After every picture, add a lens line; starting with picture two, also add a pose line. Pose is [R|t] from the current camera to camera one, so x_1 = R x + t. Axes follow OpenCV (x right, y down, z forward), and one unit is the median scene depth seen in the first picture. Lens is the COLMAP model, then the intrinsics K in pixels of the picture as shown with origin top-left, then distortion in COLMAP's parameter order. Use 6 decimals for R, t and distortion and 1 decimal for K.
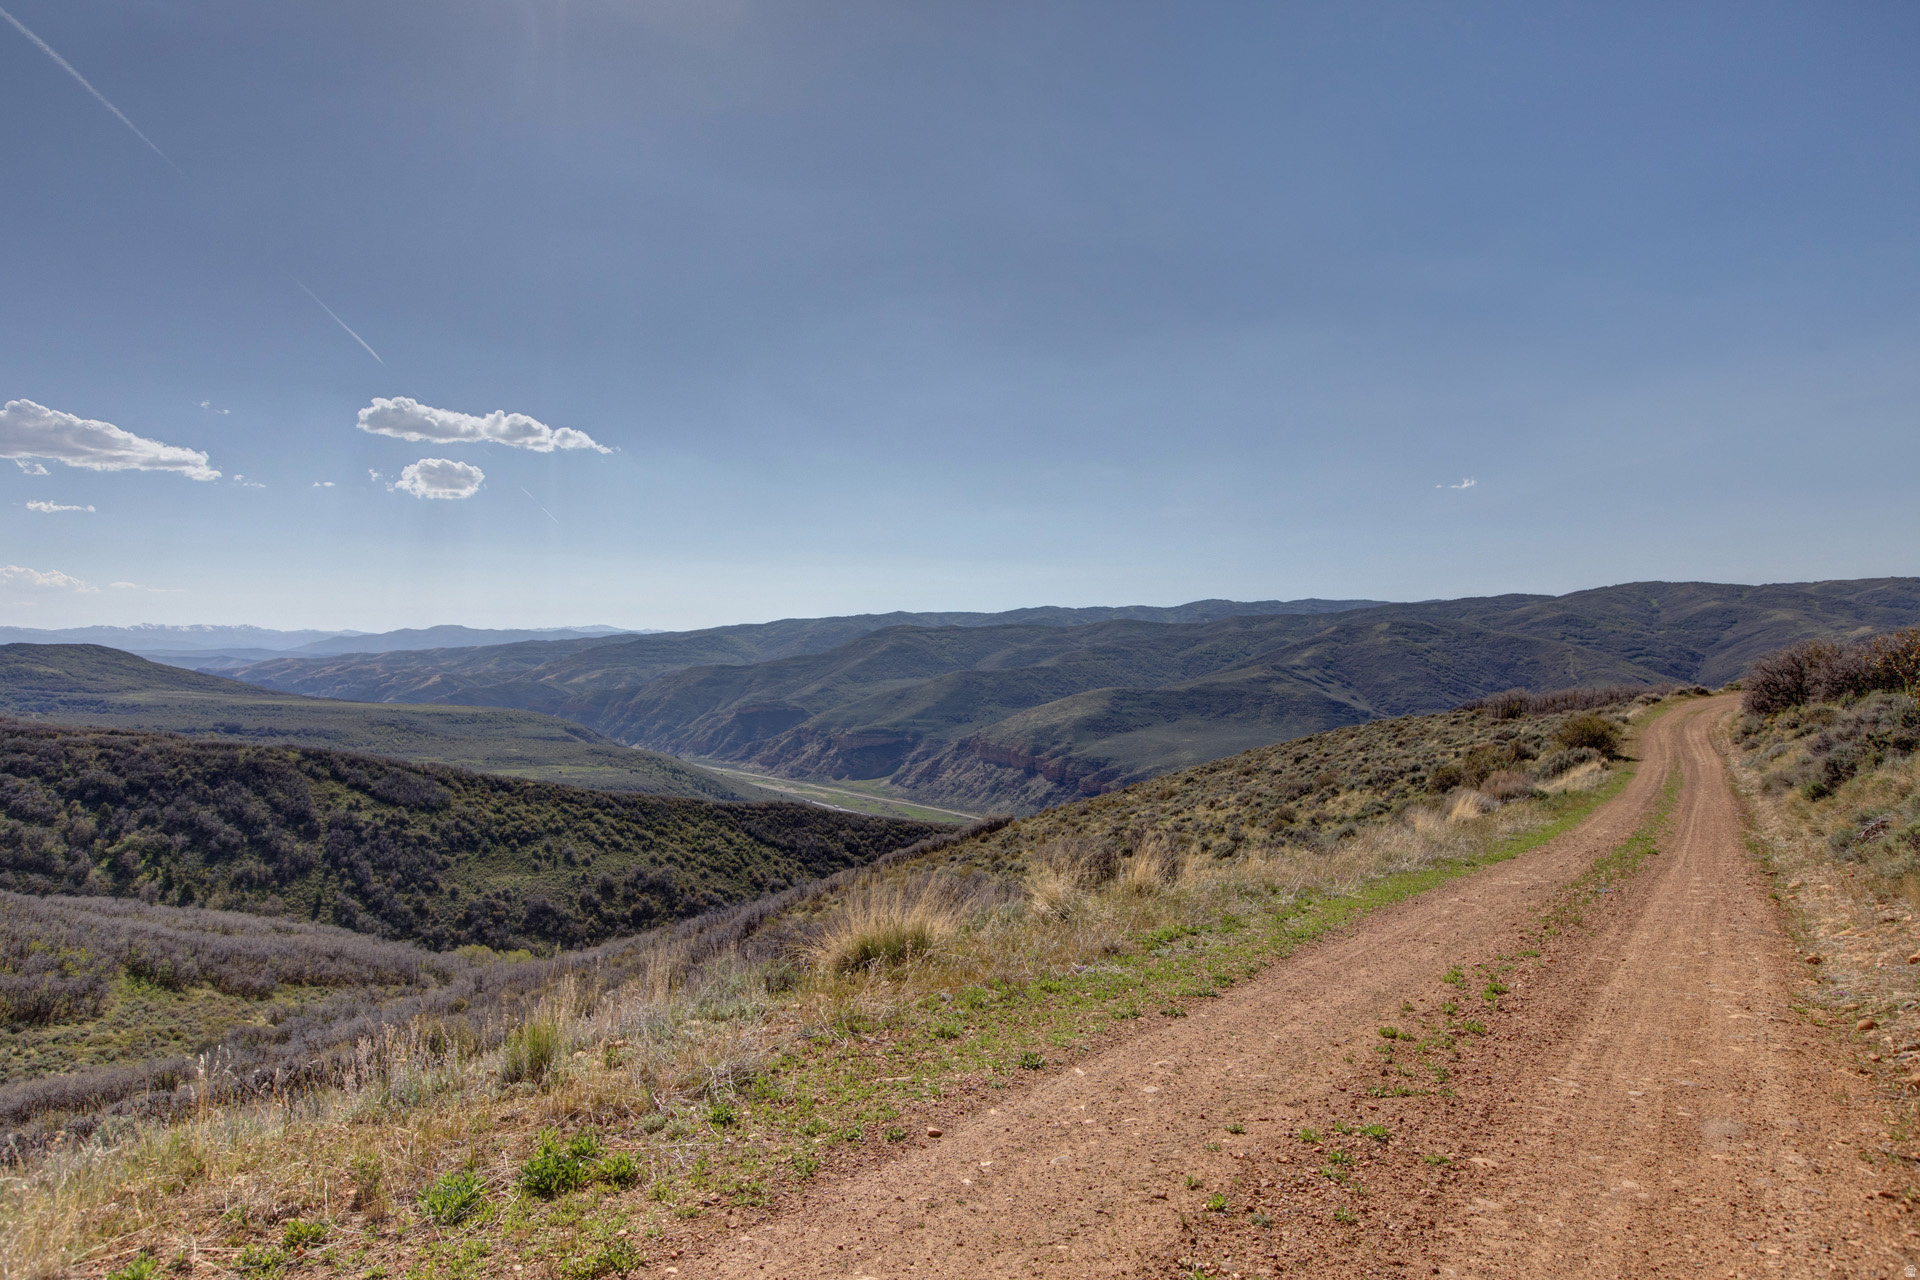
lens RADIAL K [[1115.4, 0, 954.4], [0, 1115.4, 626.4], [0, 0, 1]] dist [0.012584, -0.003101]
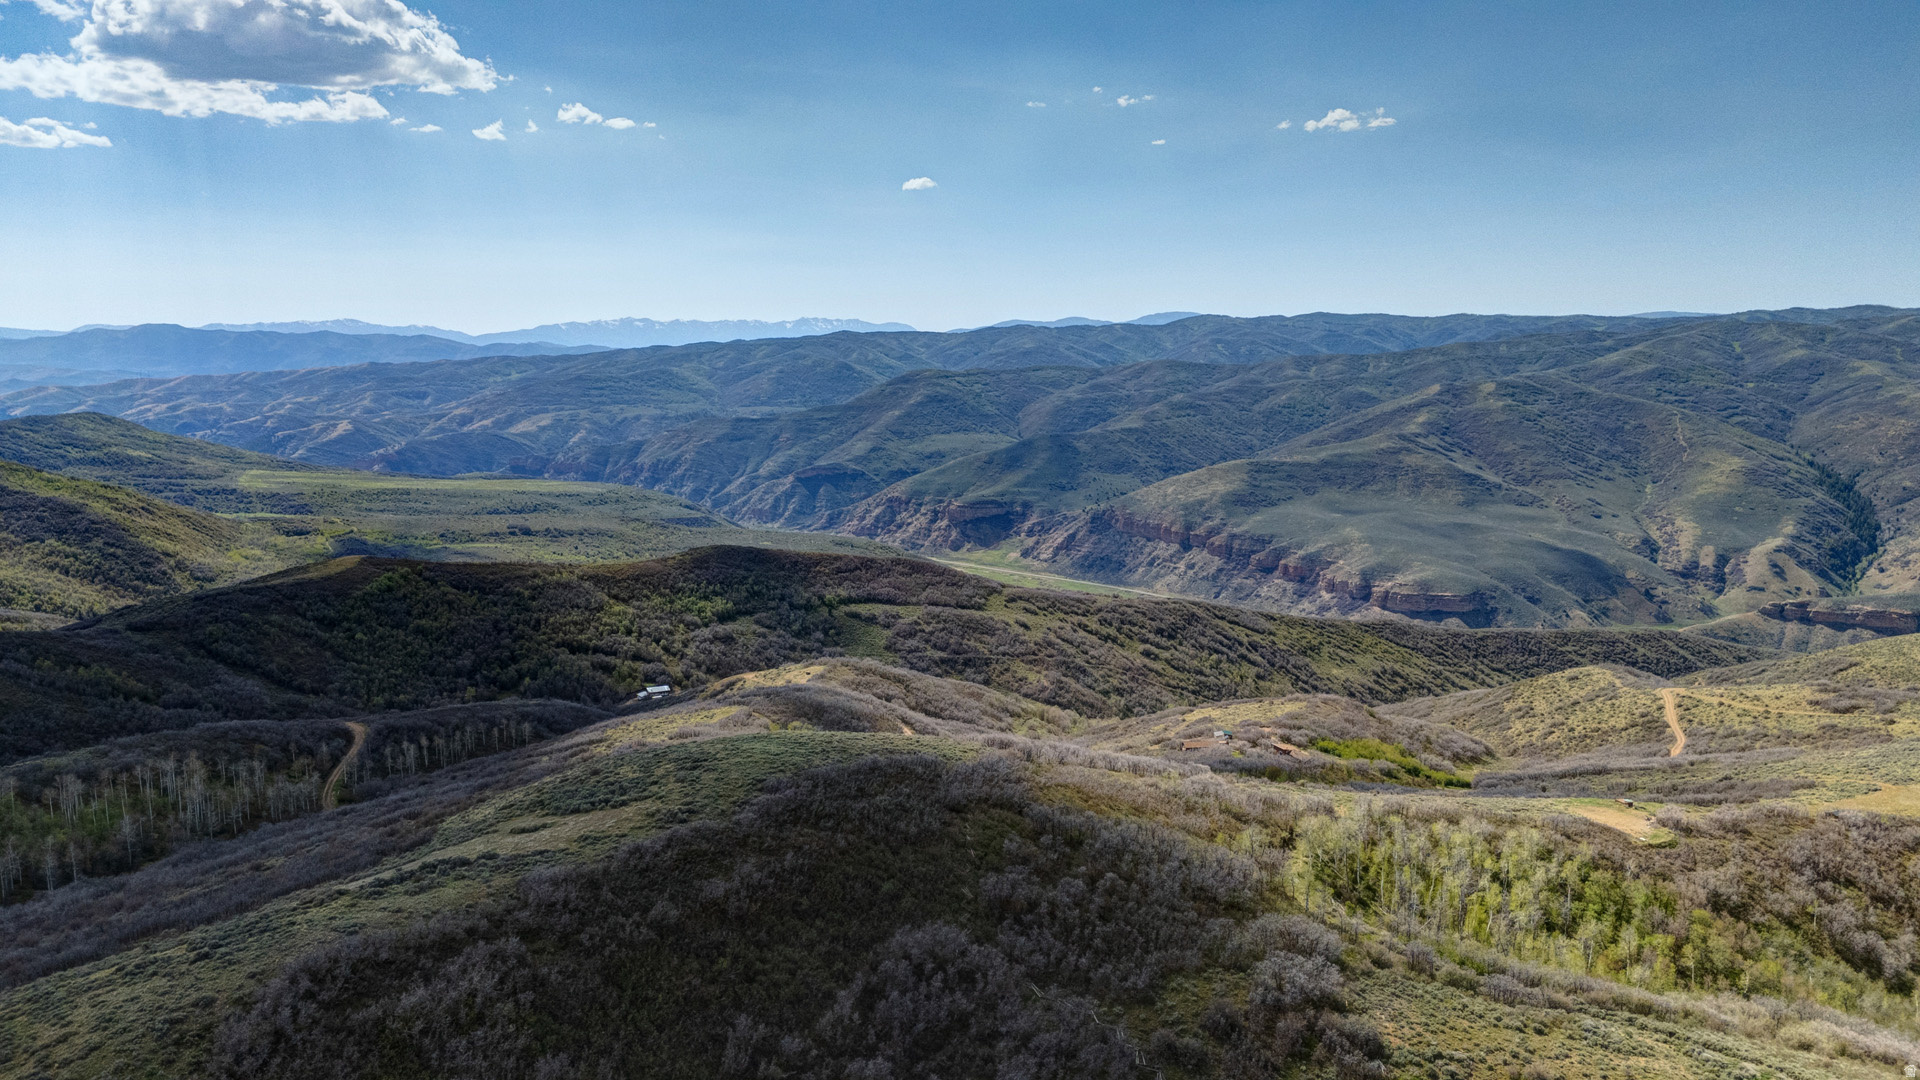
lens RADIAL K [[1414.1, 0, 959.7], [0, 1414.1, 537.1], [0, 0, 1]] dist [0.082549, -0.075195]
pose [[0.994254, -0.015873, 0.105865, -0.222655], [-0.000370, 0.988429, 0.151682, -0.062183], [-0.107047, -0.150849, 0.982744, -0.214896]]
